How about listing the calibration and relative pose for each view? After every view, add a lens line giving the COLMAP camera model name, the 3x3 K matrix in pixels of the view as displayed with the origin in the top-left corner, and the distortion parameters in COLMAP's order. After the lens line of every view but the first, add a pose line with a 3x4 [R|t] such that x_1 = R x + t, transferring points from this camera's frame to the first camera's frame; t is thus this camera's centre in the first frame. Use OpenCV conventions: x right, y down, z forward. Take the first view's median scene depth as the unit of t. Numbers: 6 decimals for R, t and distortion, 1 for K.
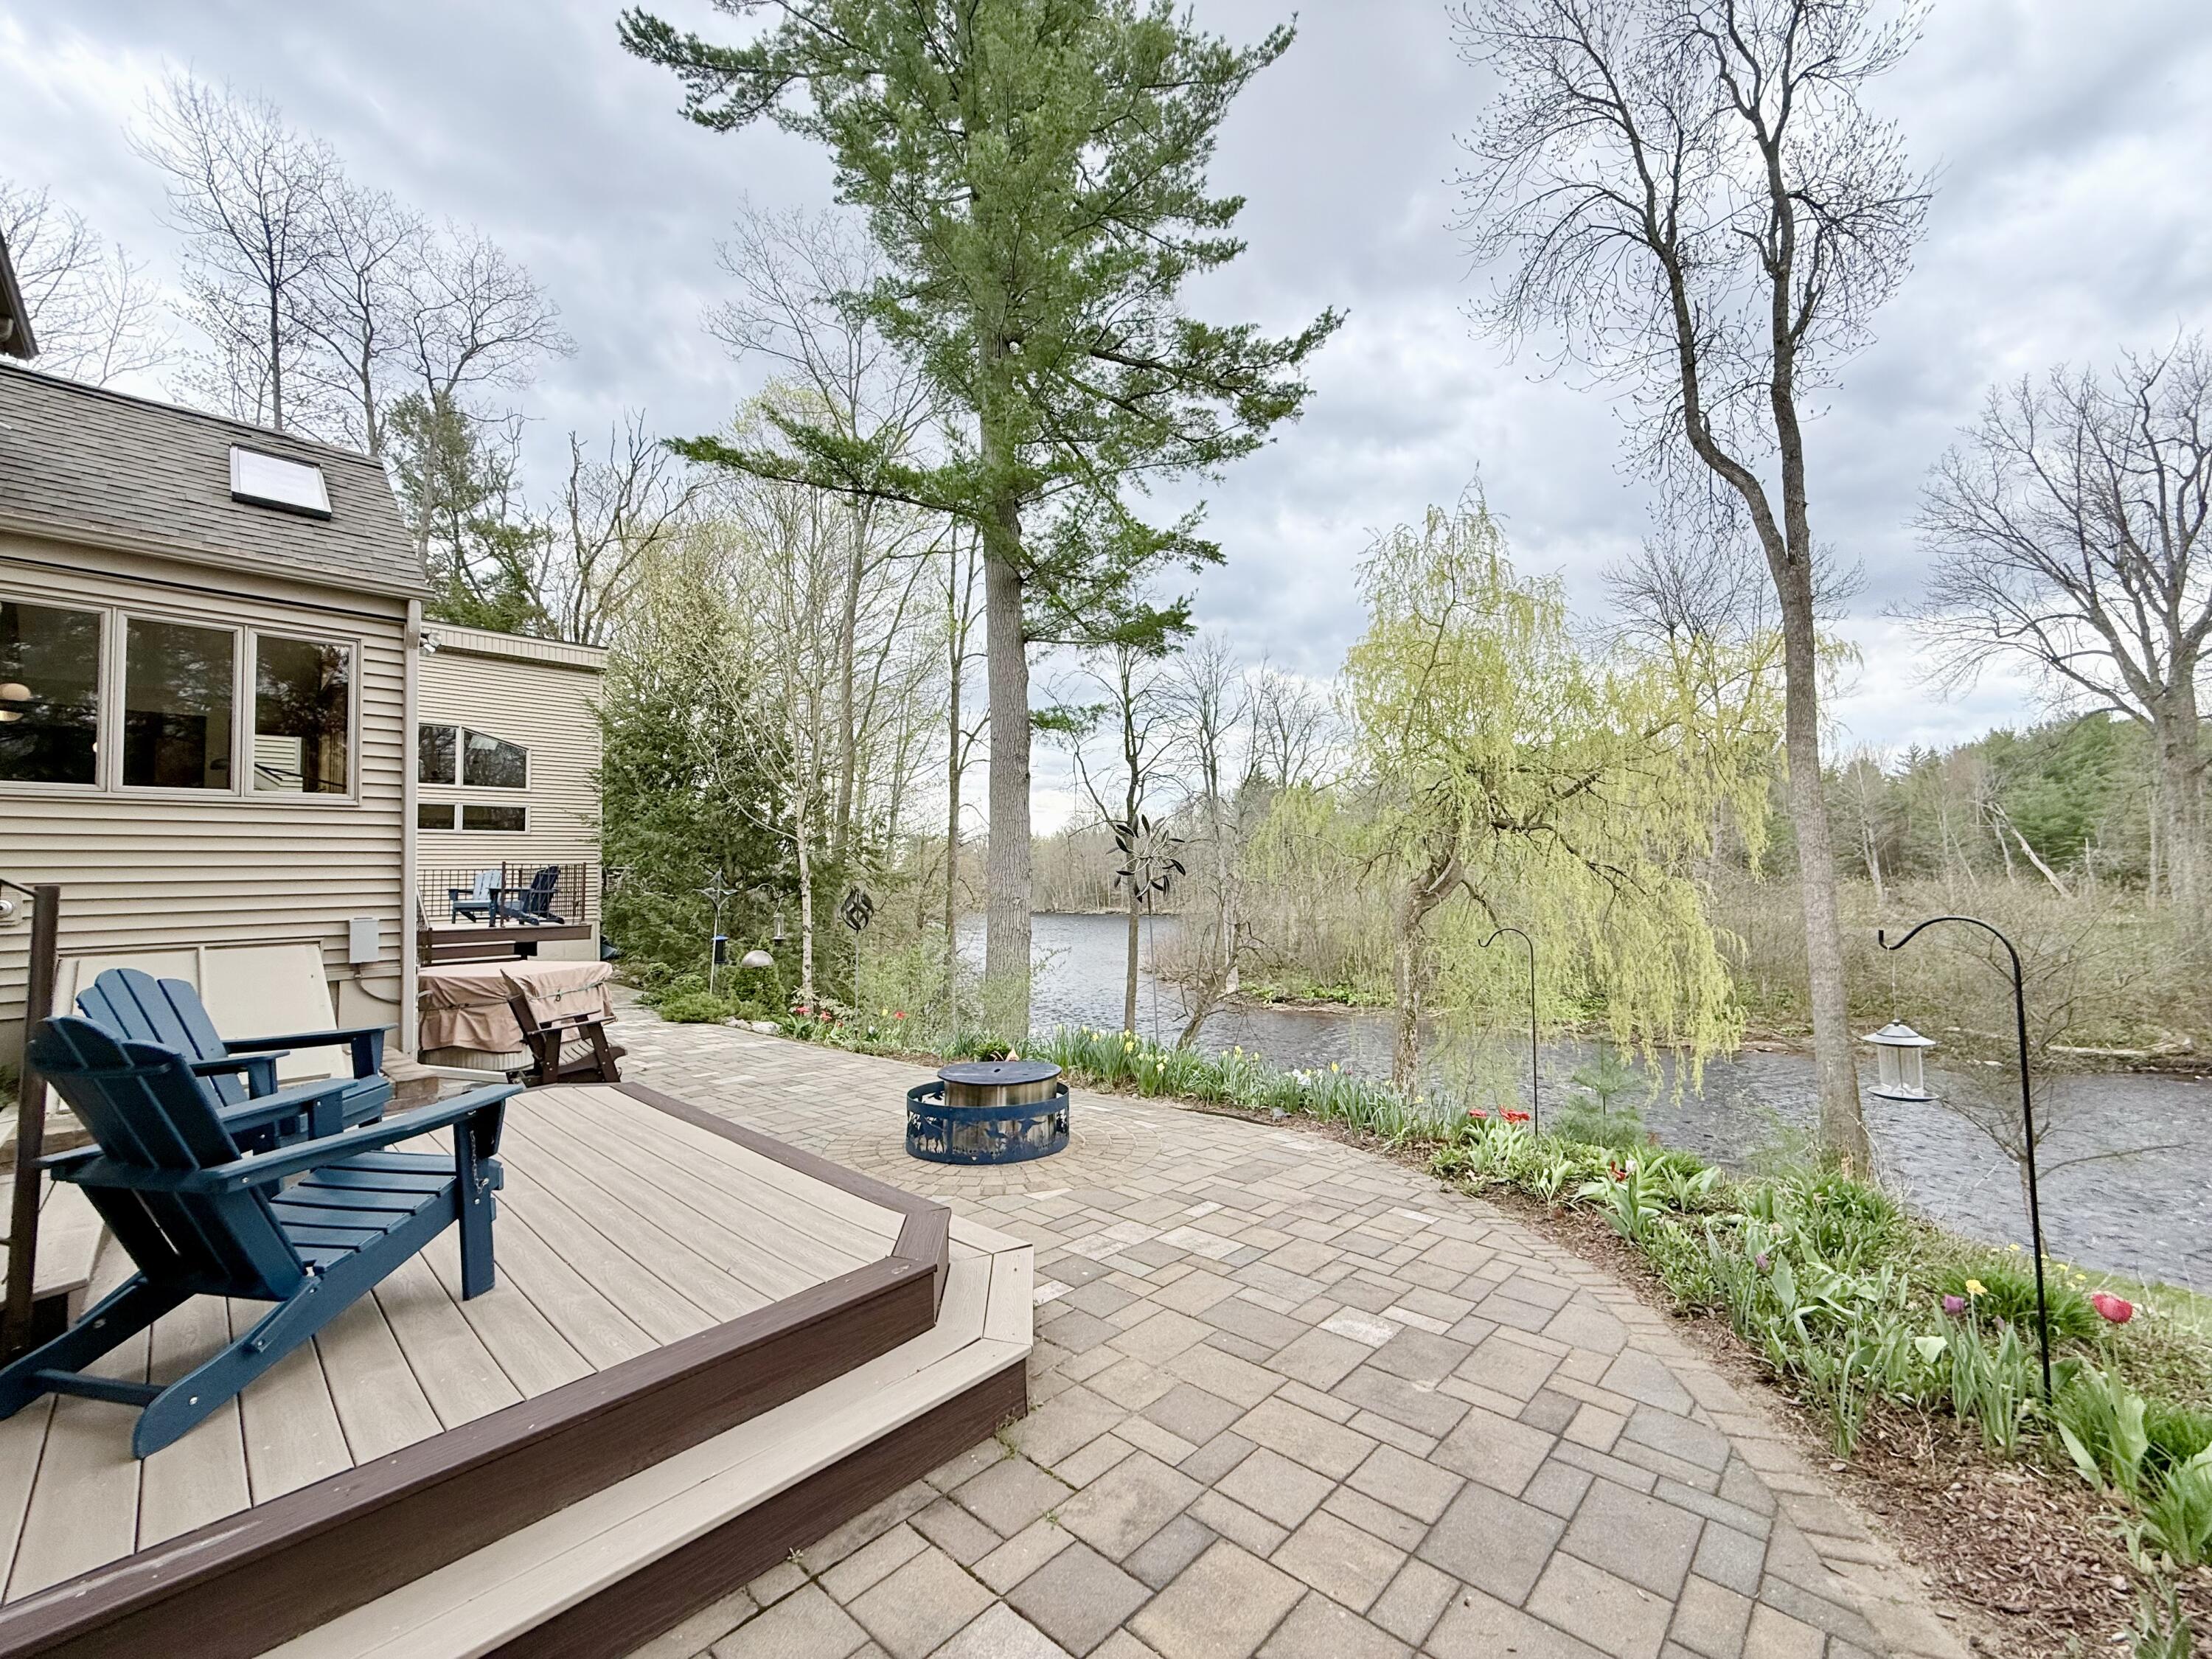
lens RADIAL K [[872.9, 0, 1106.0], [0, 872.9, 829.5], [0, 0, 1]] dist [-0.000834, -0.000071]
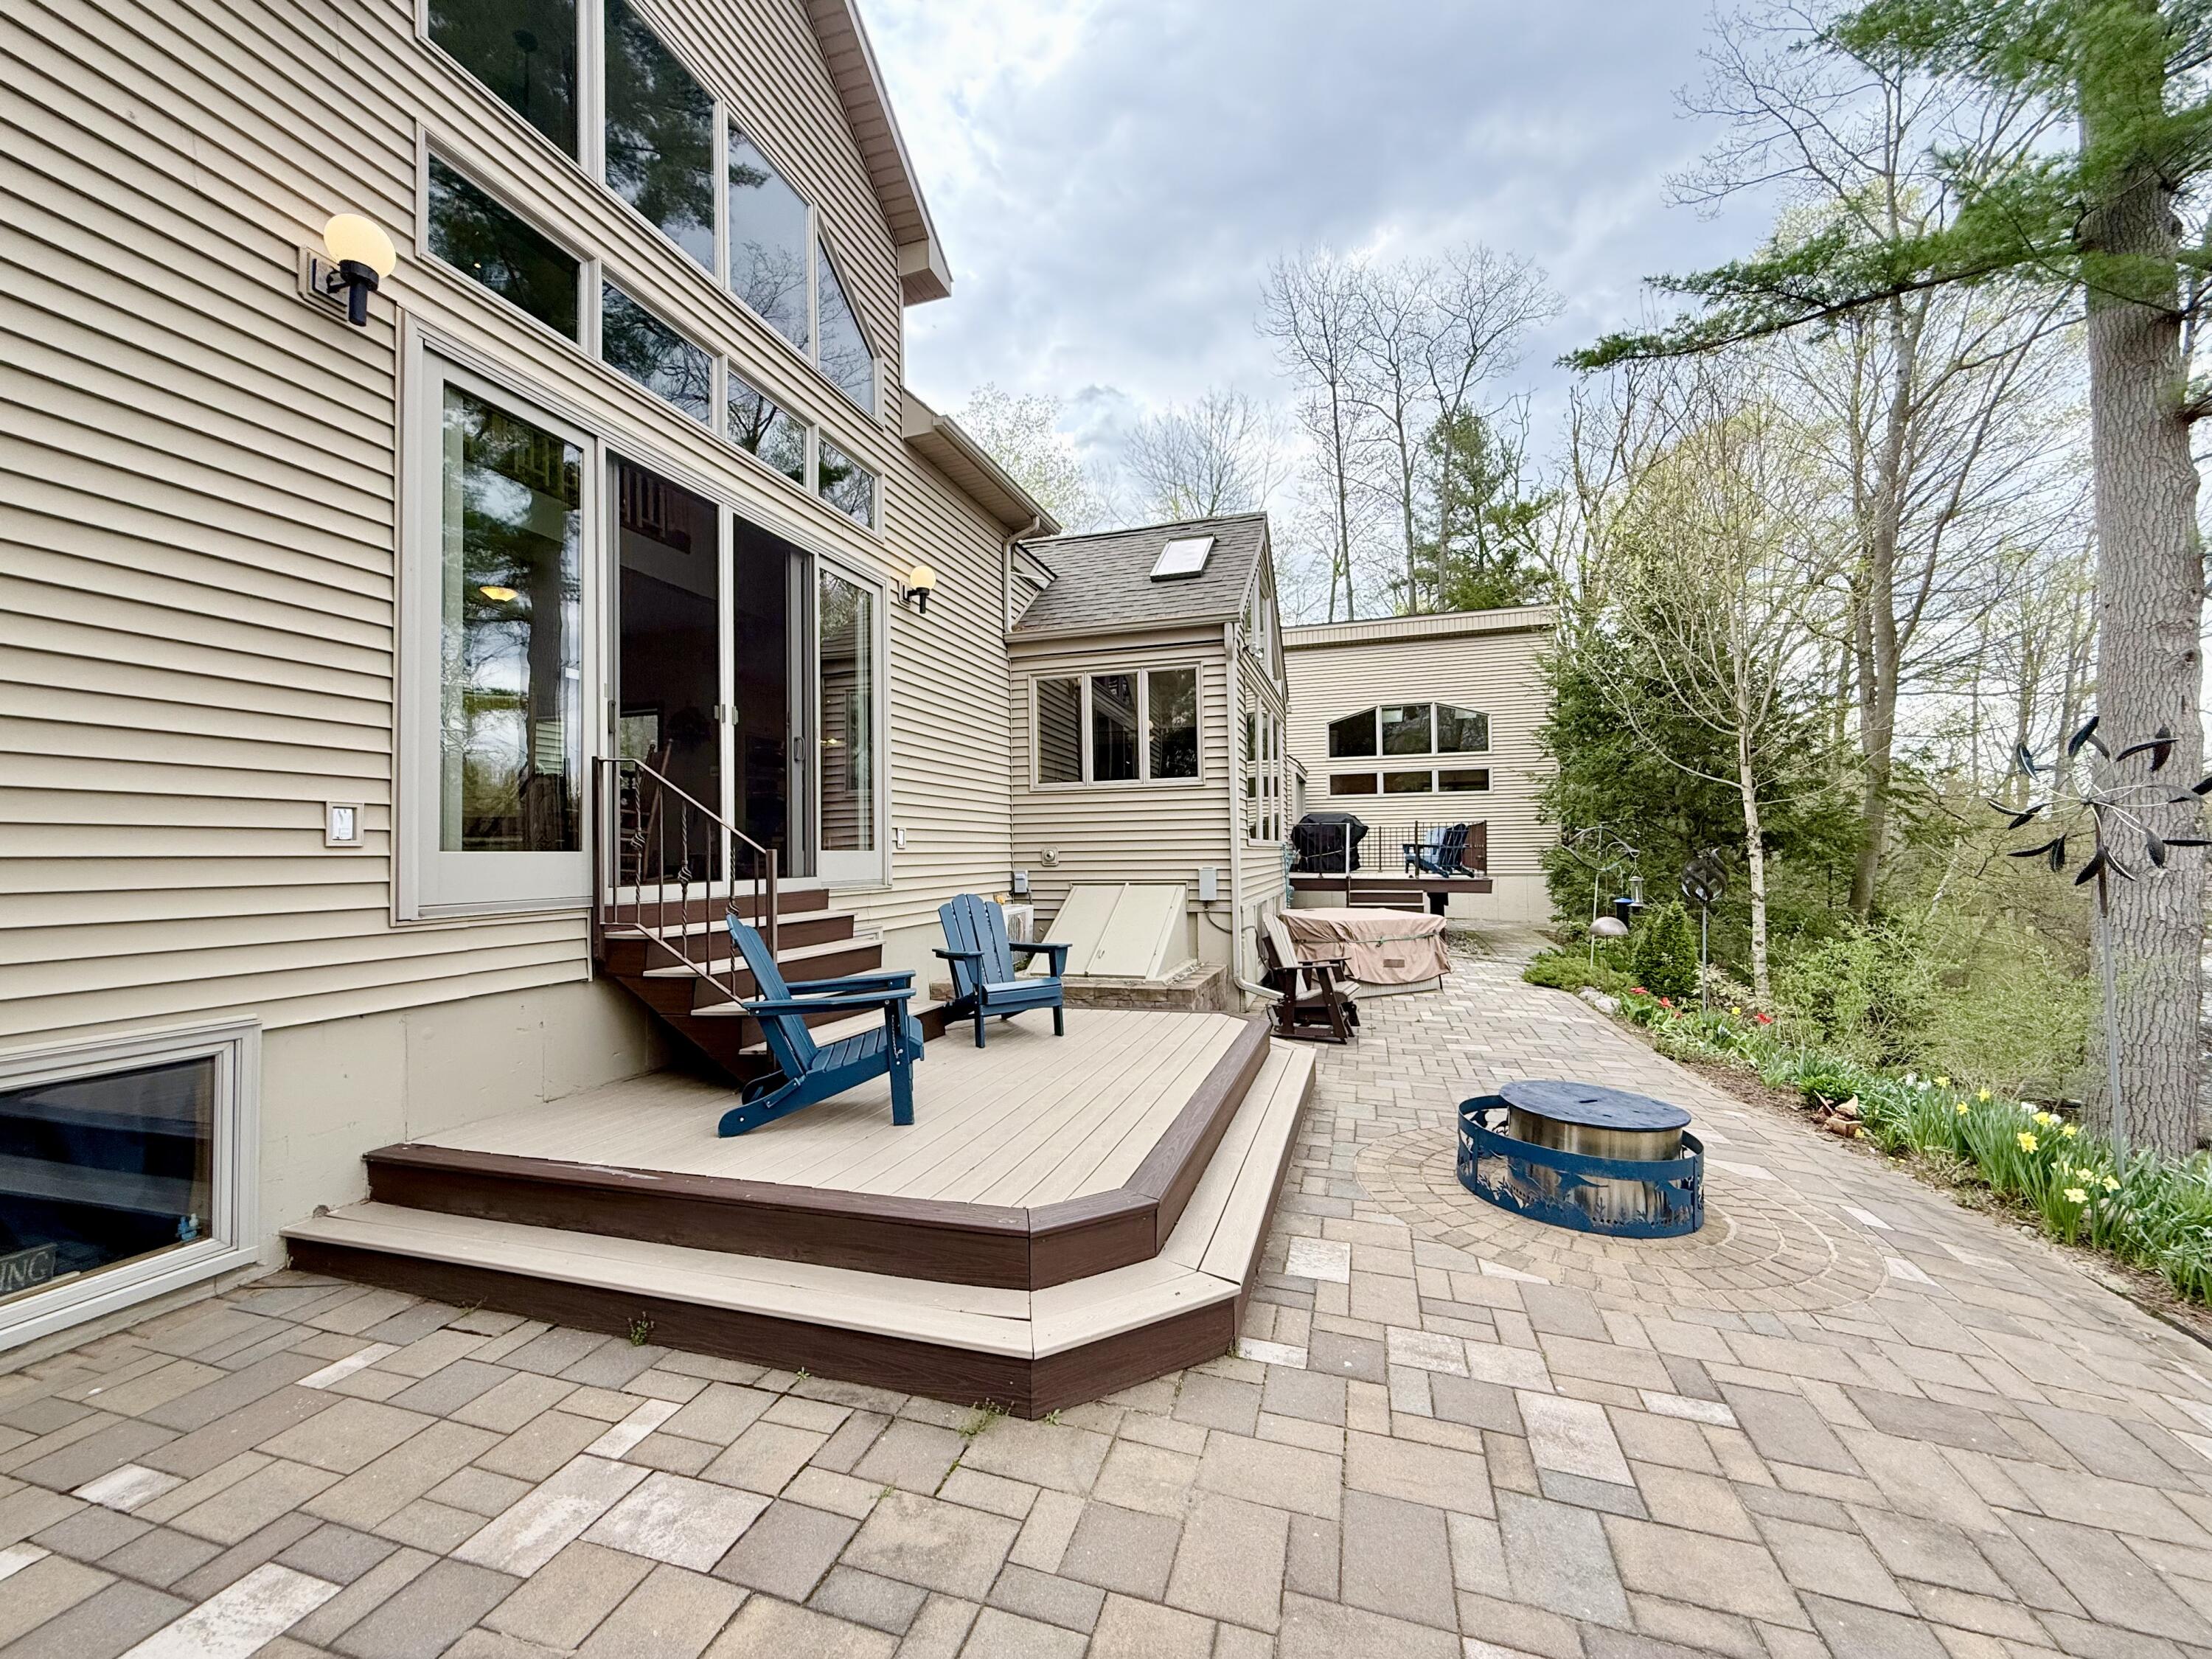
lens RADIAL K [[878.2, 0, 1104.9], [0, 878.2, 833.7], [0, 0, 1]] dist [0.000758, -0.000003]
pose [[0.443211, -0.000663, -0.896417, 0.322995], [0.053947, 0.998207, 0.025934, 0.005285], [0.894793, -0.059853, 0.442452, 0.275911]]
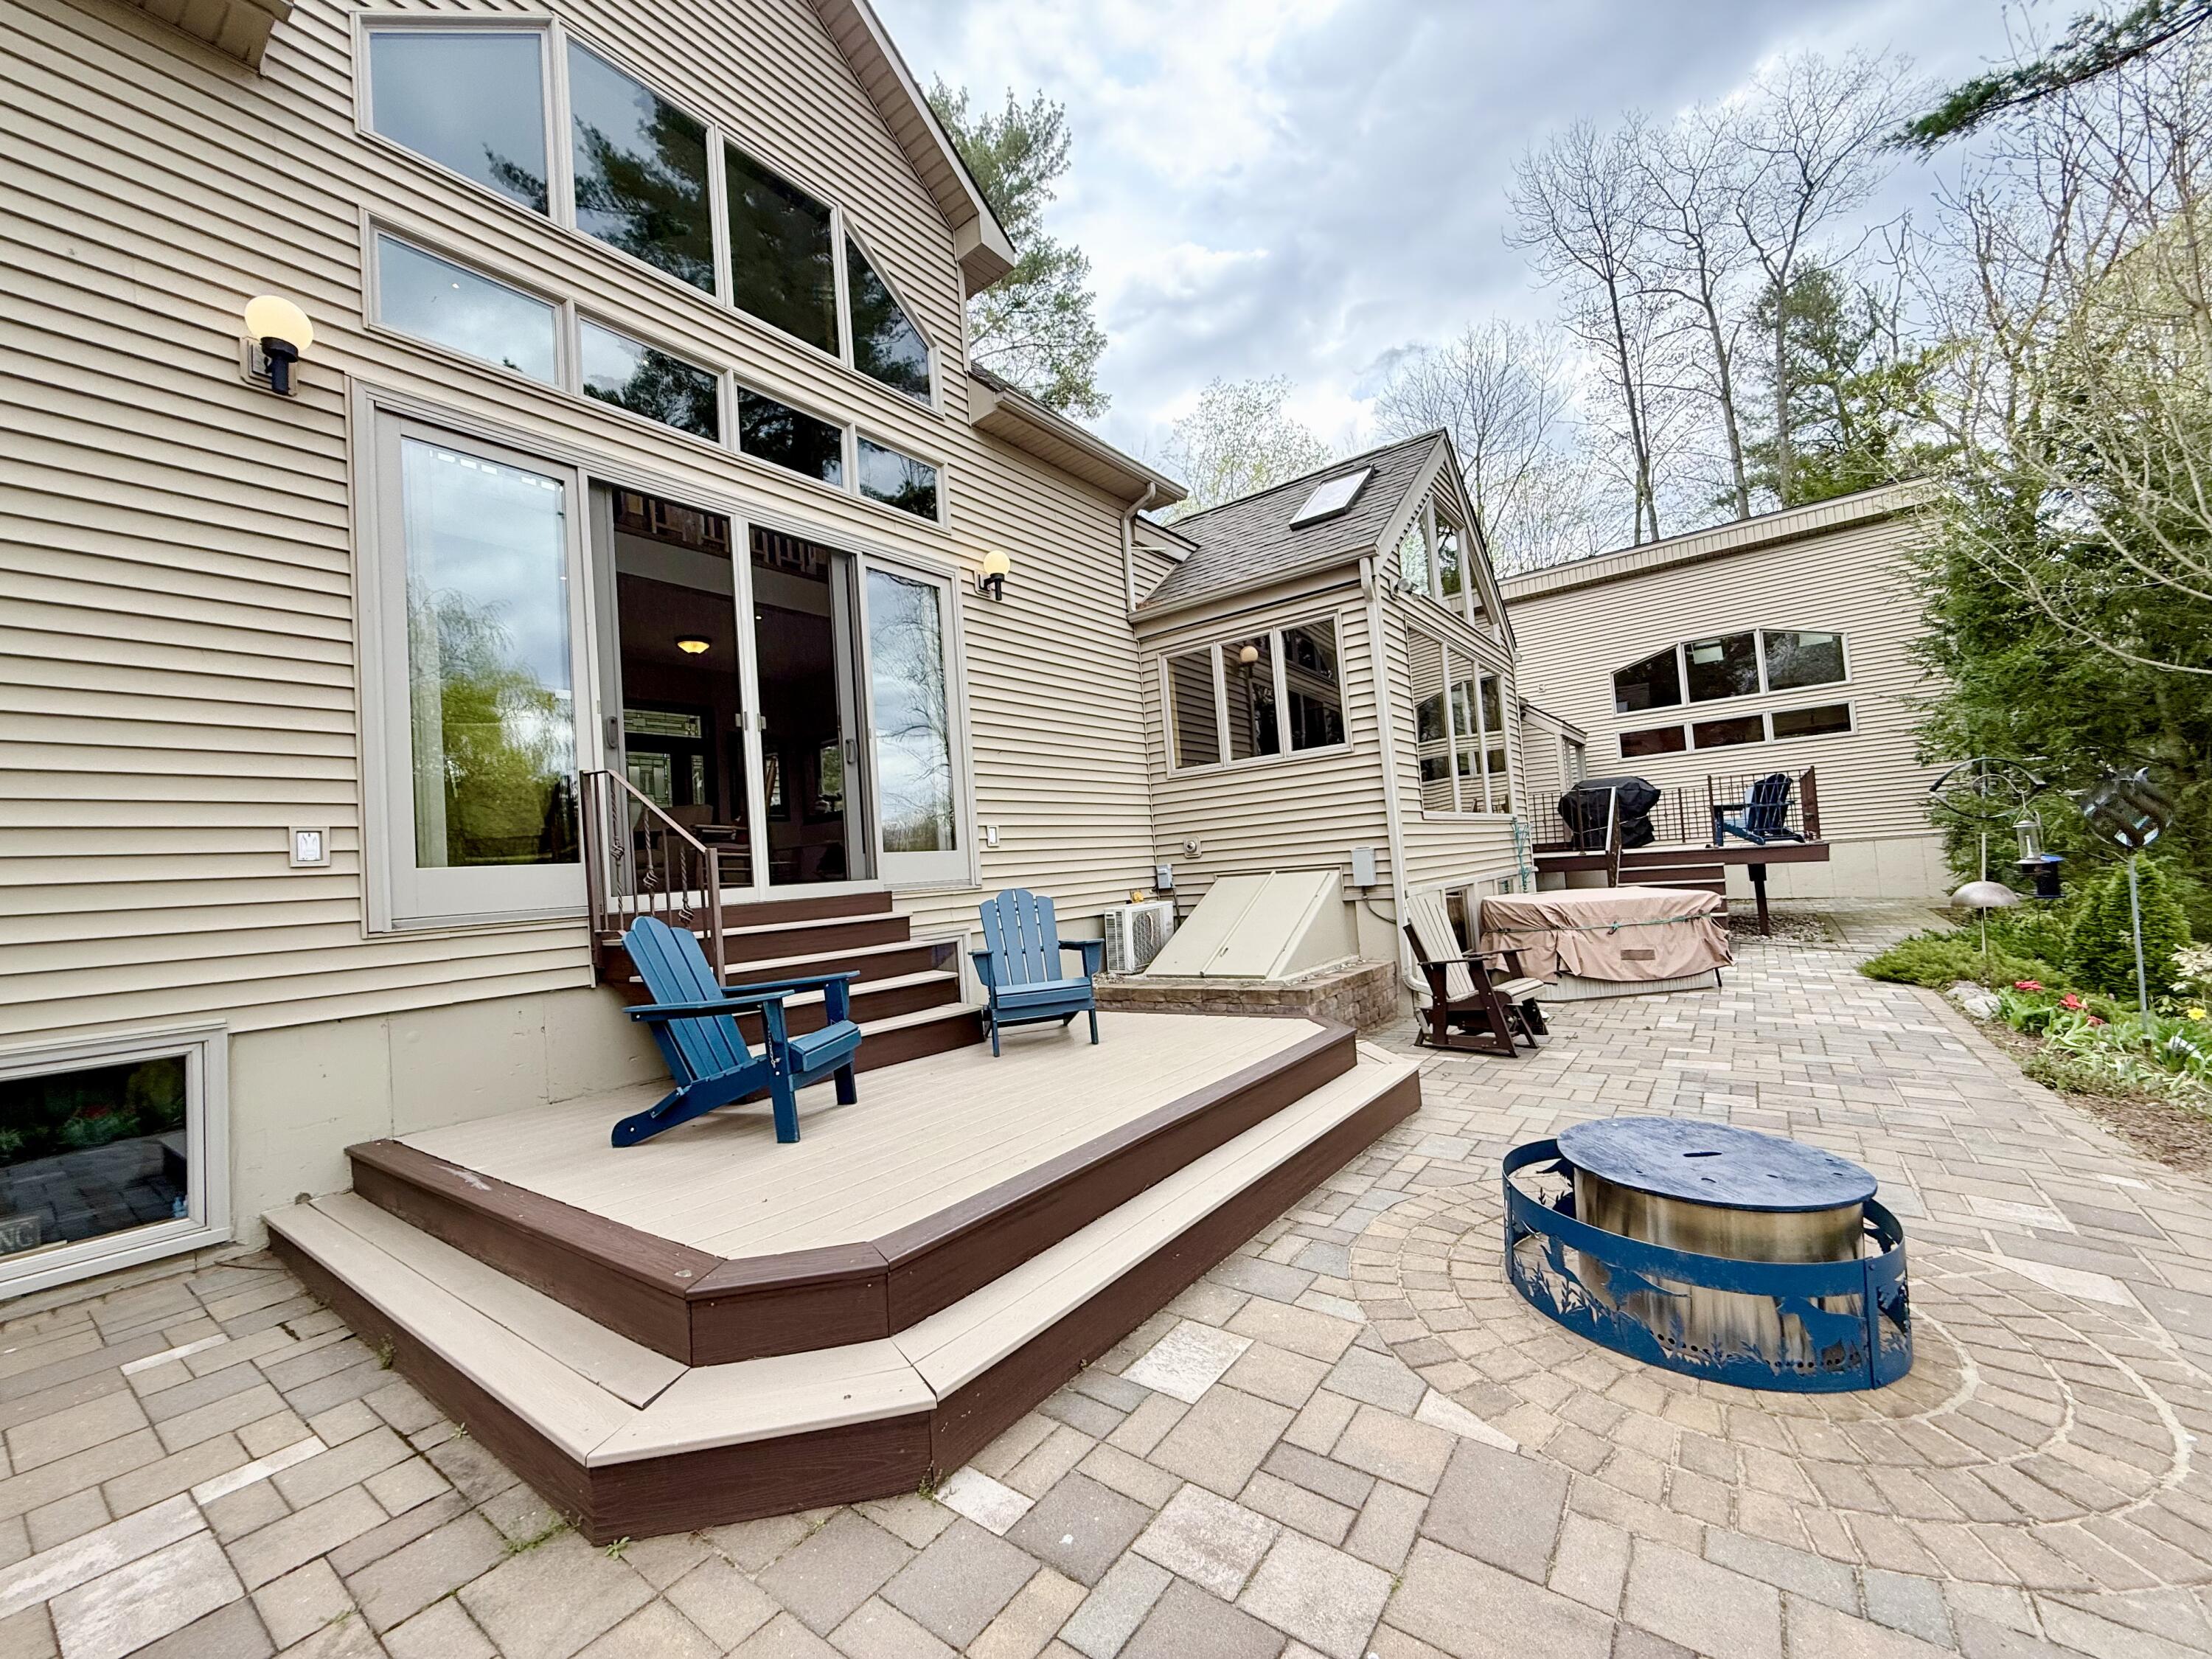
lens RADIAL K [[878.2, 0, 1104.9], [0, 878.2, 833.7], [0, 0, 1]] dist [0.000758, -0.000003]
pose [[0.116435, -0.026725, -0.992839, 0.284657], [0.127919, 0.991716, -0.011693, 0.057099], [0.984926, -0.125642, 0.118889, 0.567053]]
